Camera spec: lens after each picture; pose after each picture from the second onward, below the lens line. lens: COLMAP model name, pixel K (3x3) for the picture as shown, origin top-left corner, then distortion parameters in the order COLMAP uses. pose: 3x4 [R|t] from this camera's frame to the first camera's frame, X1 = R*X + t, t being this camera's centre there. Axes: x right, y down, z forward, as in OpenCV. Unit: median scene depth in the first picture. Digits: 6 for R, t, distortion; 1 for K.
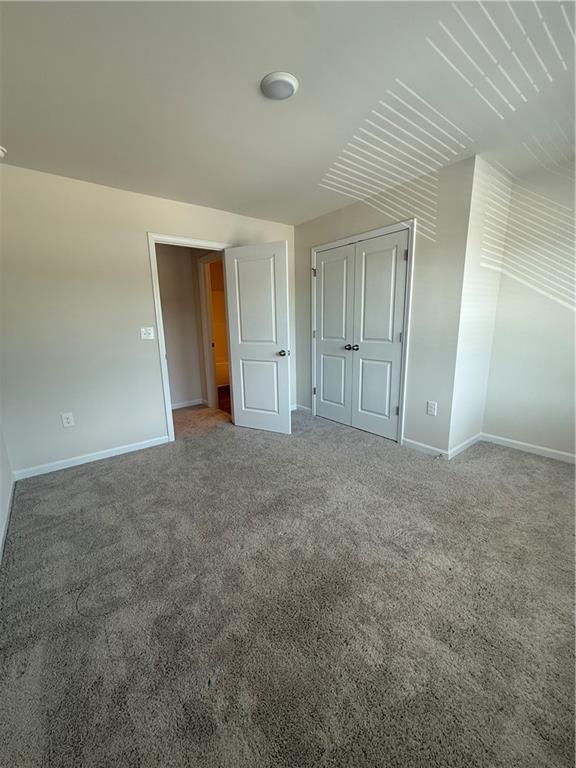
lens RADIAL K [[306.0, 0, 288.5], [0, 306.0, 379.6], [0, 0, 1]] dist [0.000589, 0.000069]
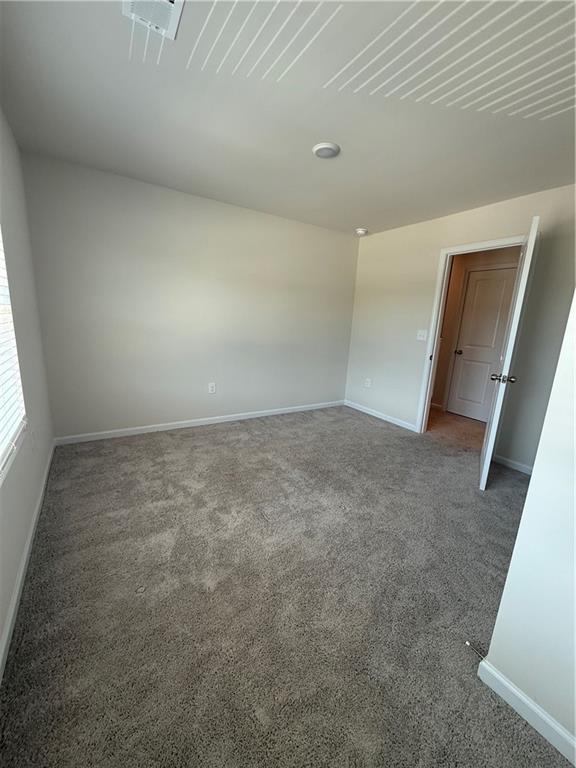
lens RADIAL K [[306.0, 0, 288.5], [0, 306.0, 379.6], [0, 0, 1]] dist [0.000589, 0.000069]
pose [[-0.100924, 0.213529, -0.971710, 0.898224], [-0.242299, 0.942013, 0.232169, -0.159622], [0.964938, 0.258875, -0.043334, 0.682545]]
